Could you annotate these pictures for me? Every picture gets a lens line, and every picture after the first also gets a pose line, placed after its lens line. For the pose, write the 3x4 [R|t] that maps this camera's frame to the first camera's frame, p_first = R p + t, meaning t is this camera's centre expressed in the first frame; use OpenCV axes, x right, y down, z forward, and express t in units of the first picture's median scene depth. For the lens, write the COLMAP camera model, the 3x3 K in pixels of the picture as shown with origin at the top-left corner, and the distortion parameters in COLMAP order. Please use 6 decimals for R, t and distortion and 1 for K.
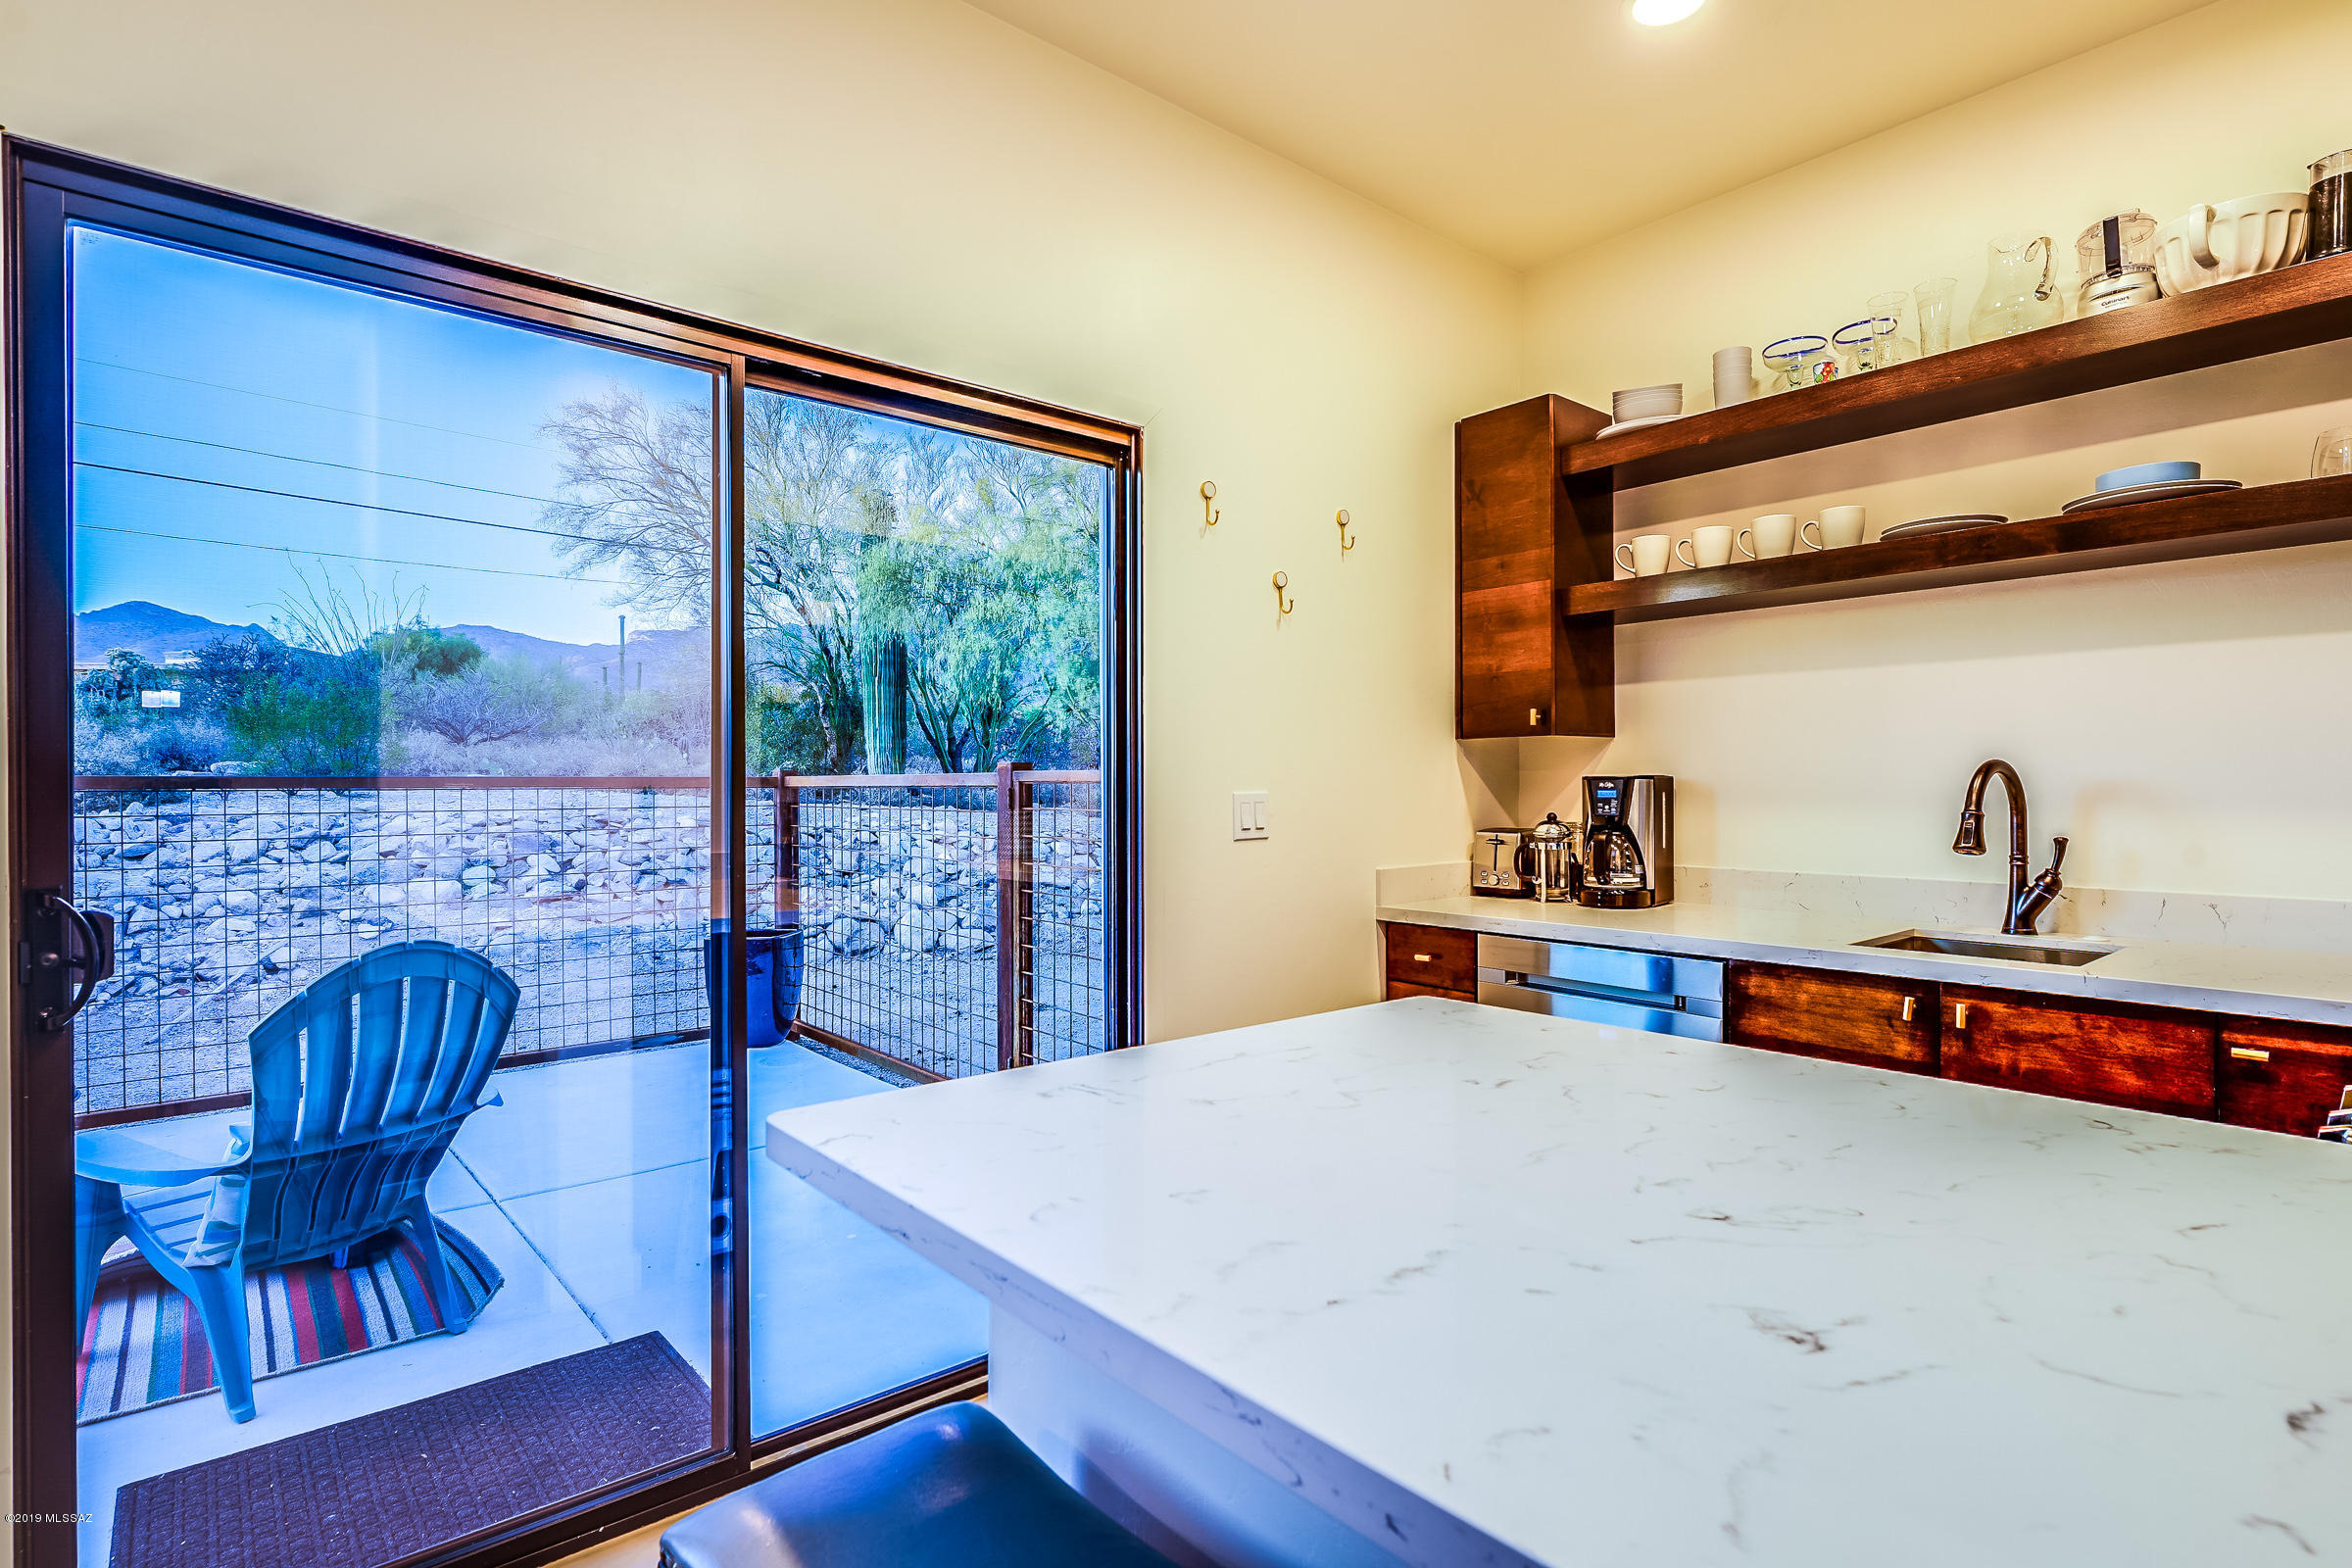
lens RADIAL K [[1186.2, 0, 1187.3], [0, 1186.2, 787.5], [0, 0, 1]] dist [0.025564, 0.000624]
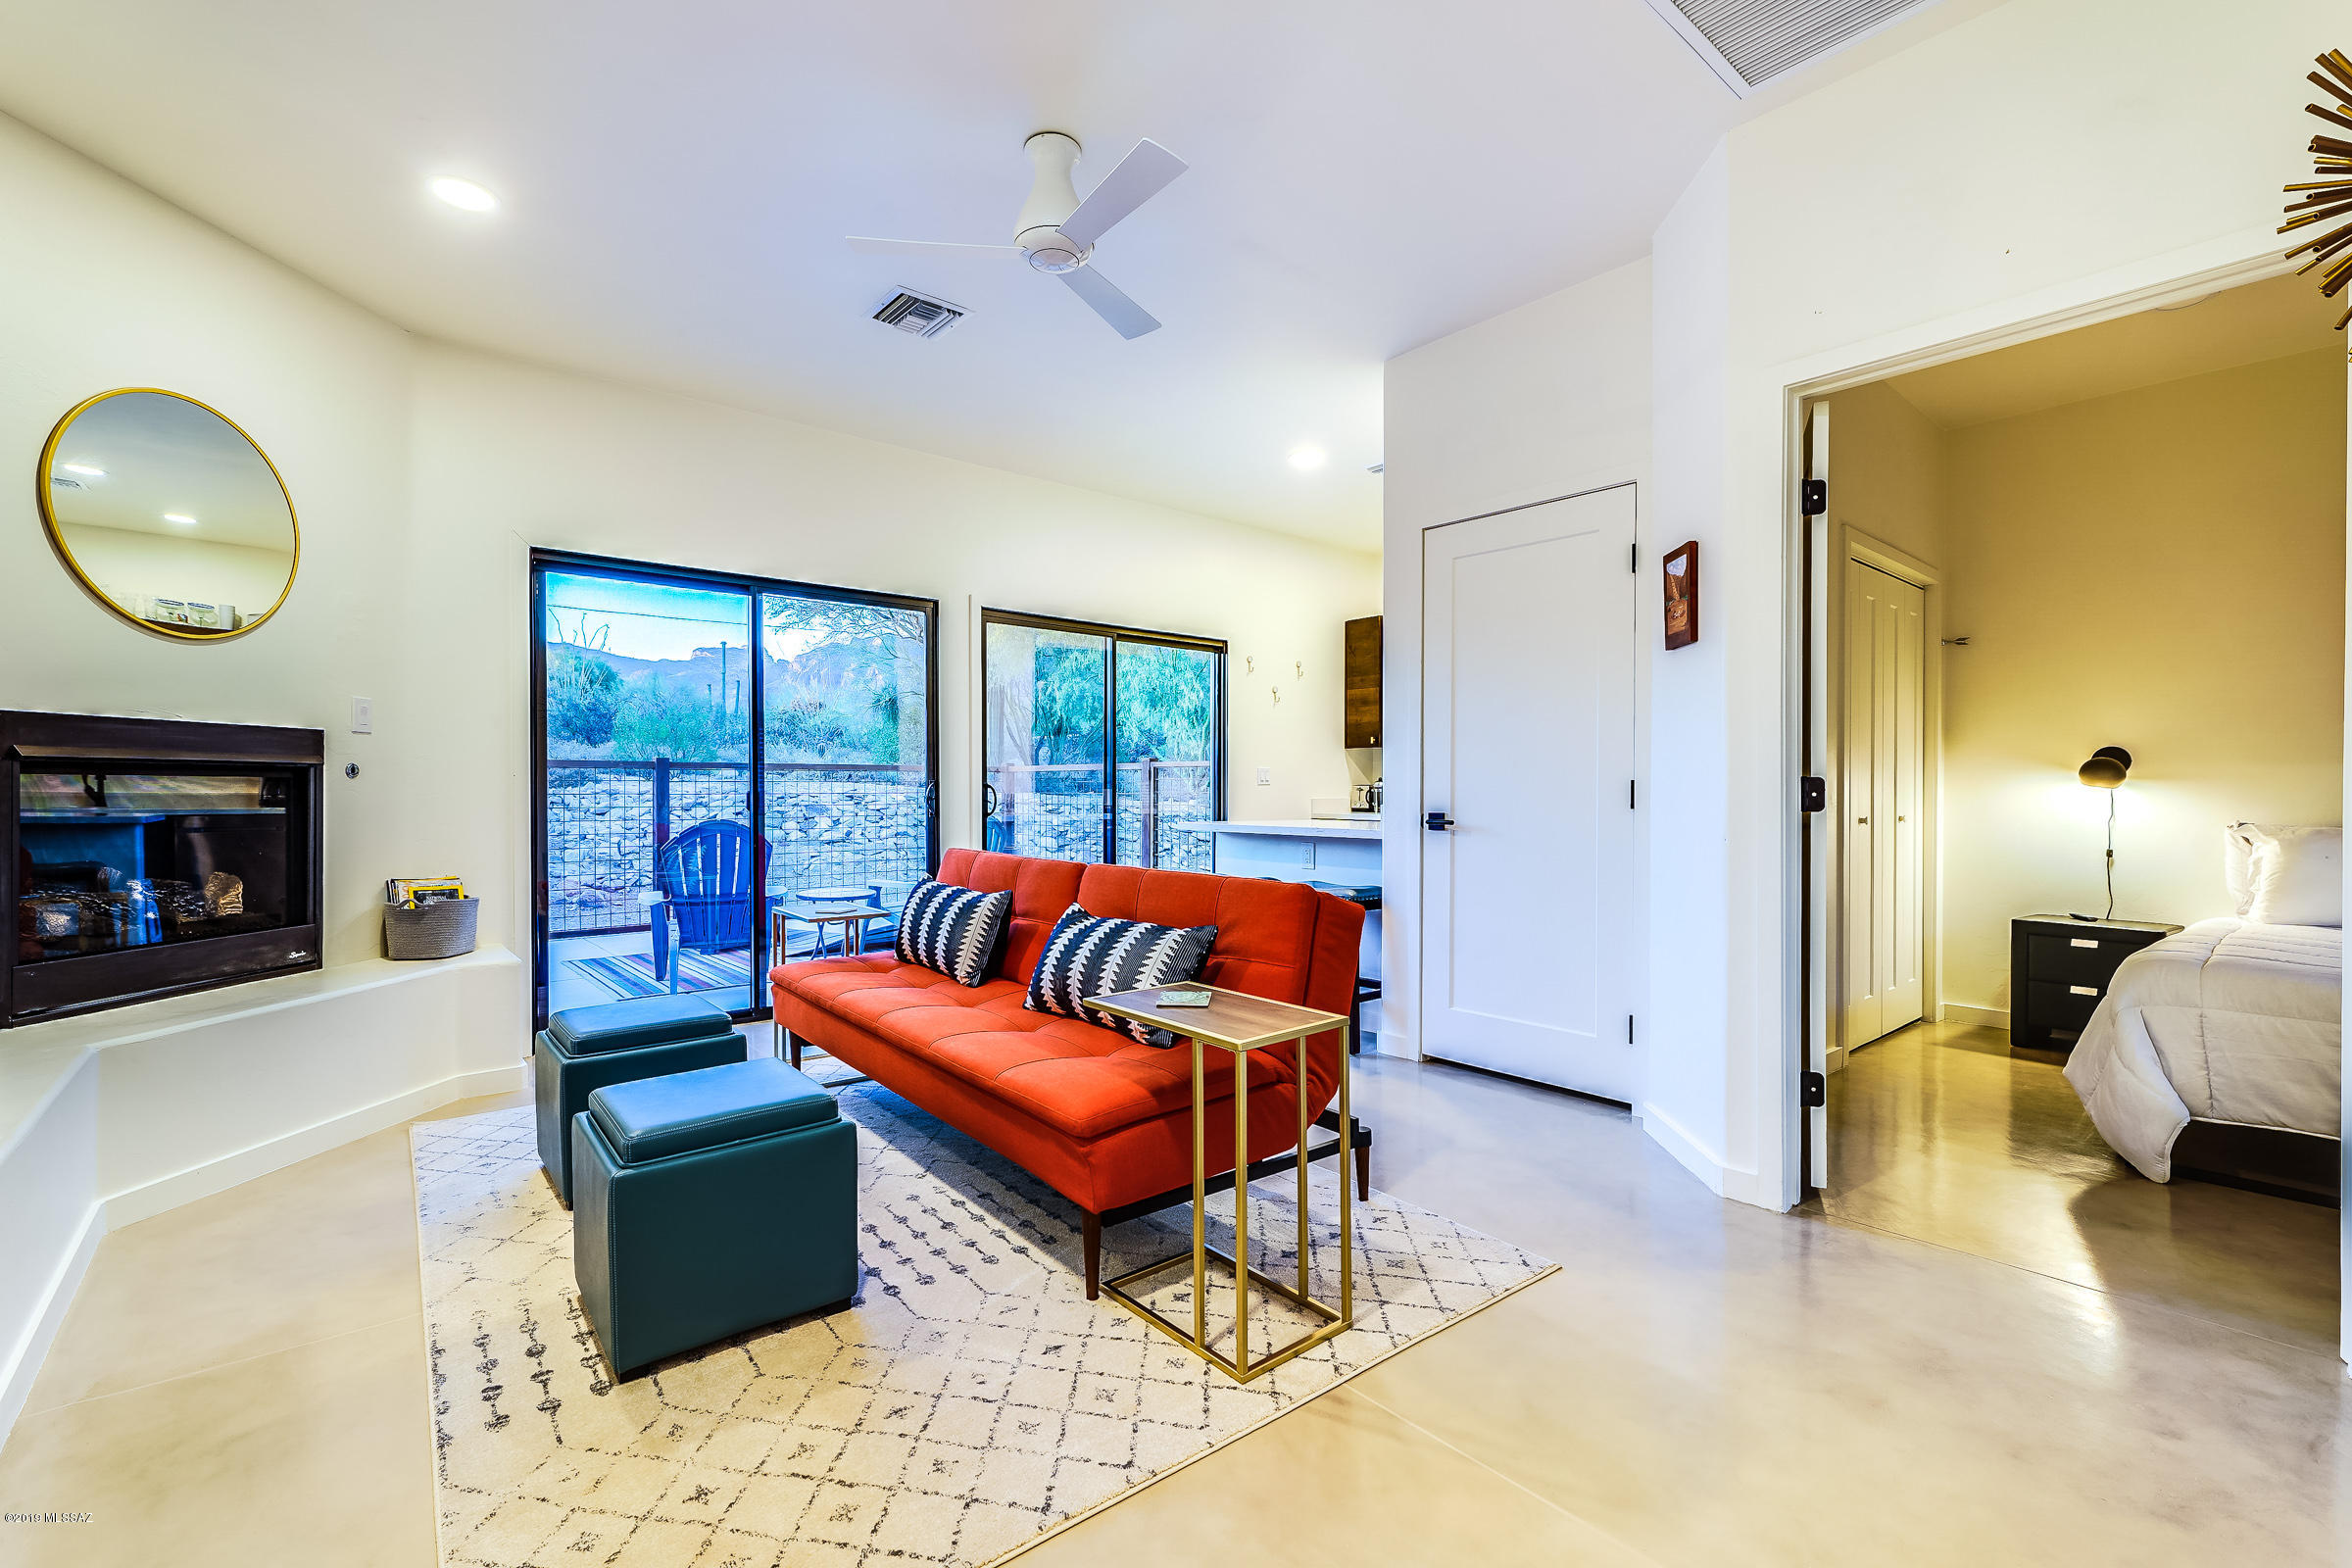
lens RADIAL K [[1007.8, 0, 1177.6], [0, 1007.8, 796.2], [0, 0, 1]] dist [0.000012, -0.000171]
pose [[0.999919, 0.005612, -0.011445, -0.098937], [-0.005517, 0.999950, 0.008281, 0.043045], [0.011491, -0.008217, 0.999900, -1.111390]]
